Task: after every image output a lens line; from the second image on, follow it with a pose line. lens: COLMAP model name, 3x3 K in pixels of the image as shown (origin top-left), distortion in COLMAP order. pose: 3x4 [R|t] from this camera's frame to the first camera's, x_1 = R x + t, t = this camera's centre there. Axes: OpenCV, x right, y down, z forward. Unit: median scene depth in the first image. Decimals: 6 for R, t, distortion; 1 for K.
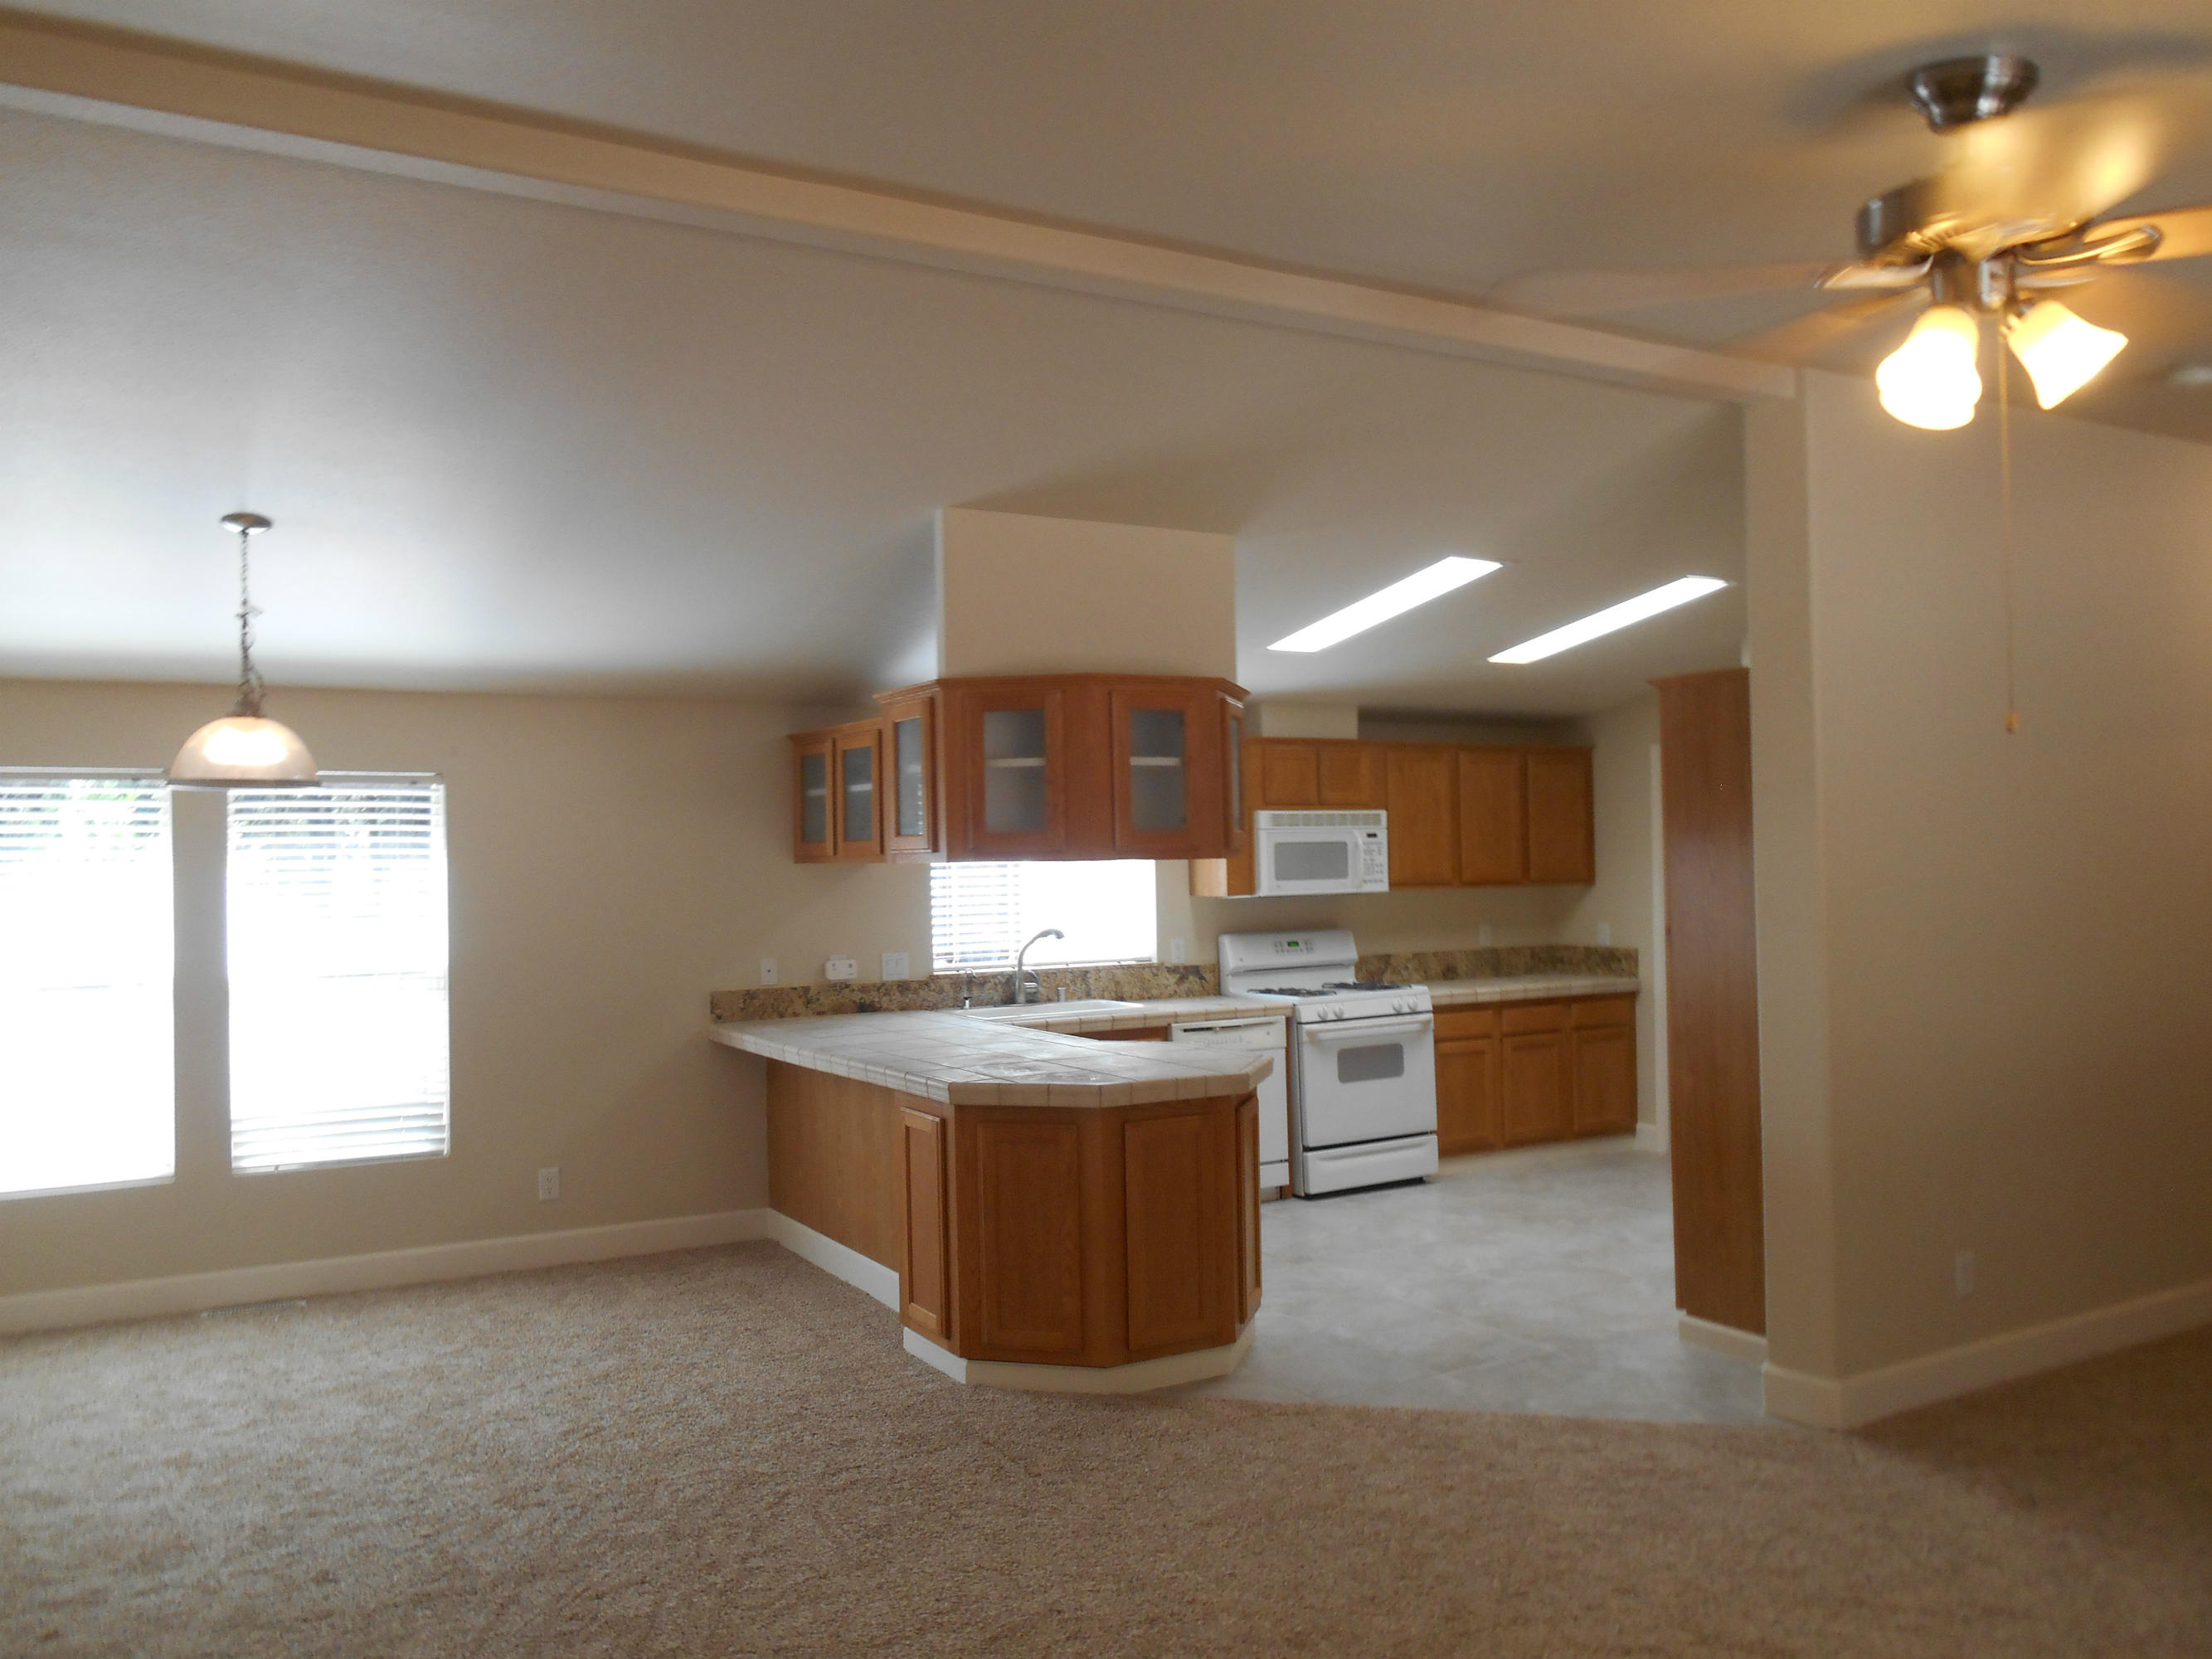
lens RADIAL K [[1713.9, 0, 1101.8], [0, 1713.9, 837.2], [0, 0, 1]] dist [-0.036885, 0.023263]
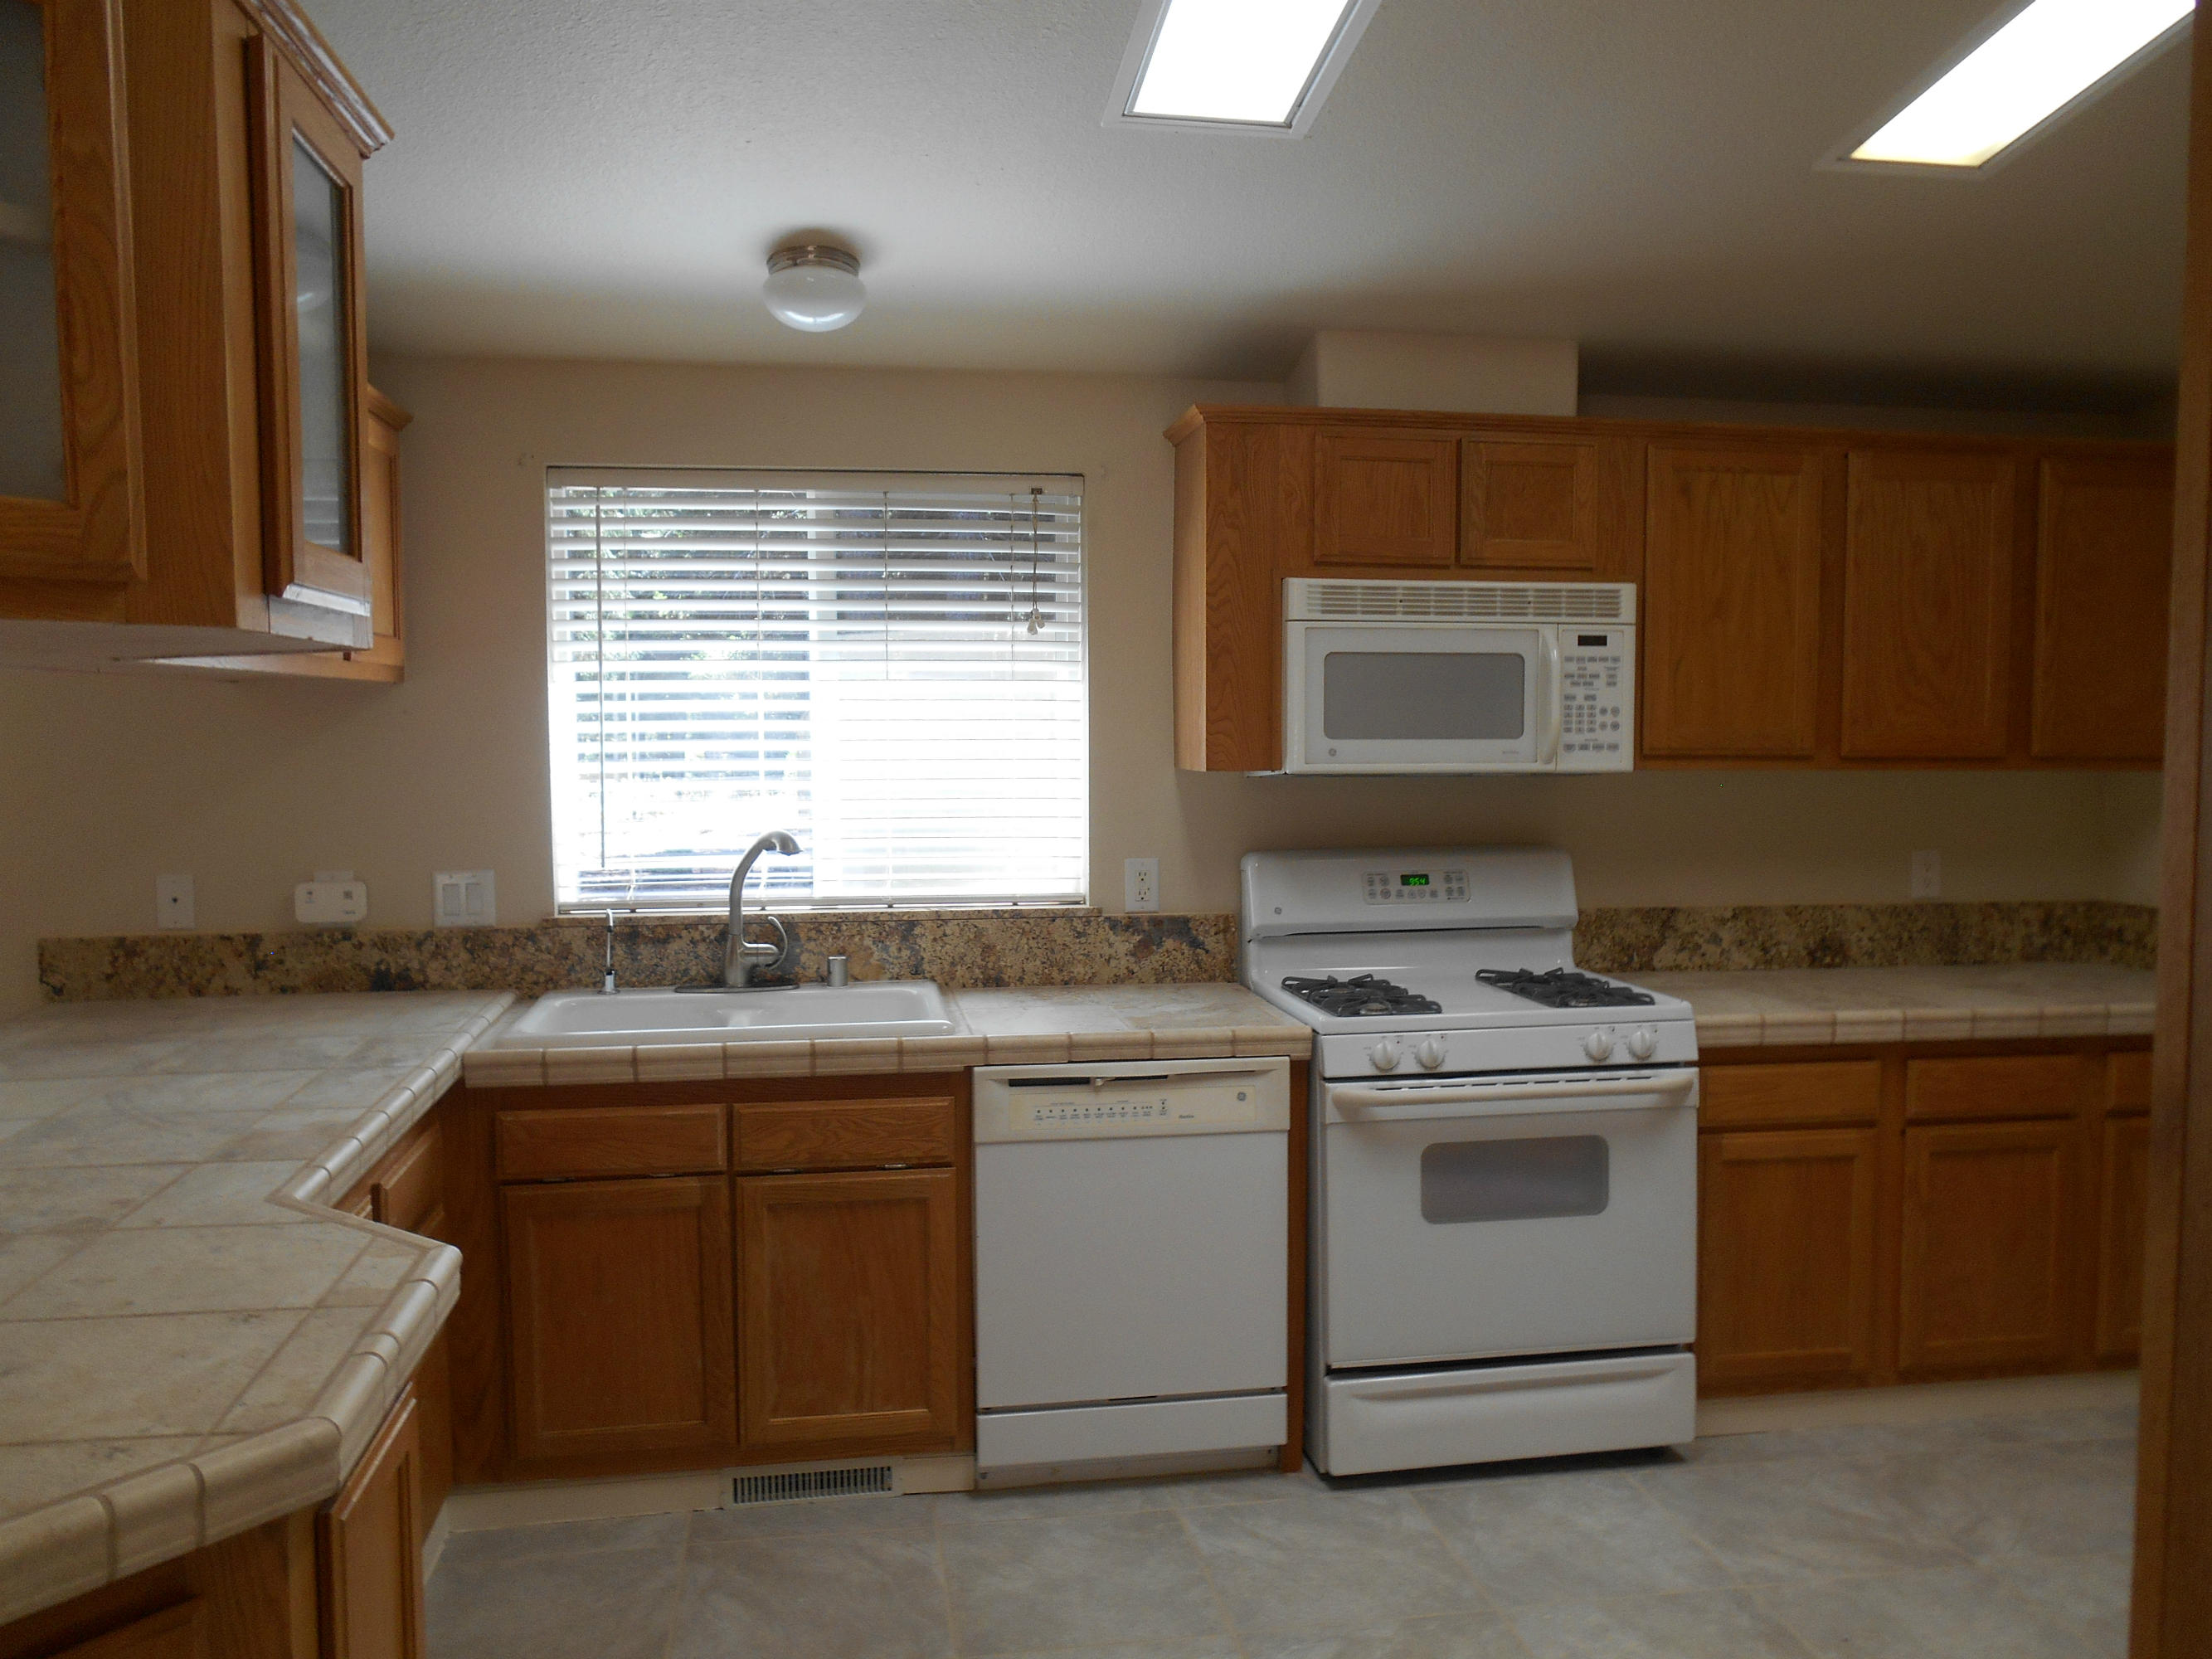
lens RADIAL K [[1713.9, 0, 1111.7], [0, 1713.9, 833.6], [0, 0, 1]] dist [-0.036885, 0.023263]
pose [[0.934988, 0.040706, -0.352334, 0.204224], [-0.012280, 0.996512, 0.082540, 0.013844], [0.354465, -0.072848, 0.932227, 0.568175]]
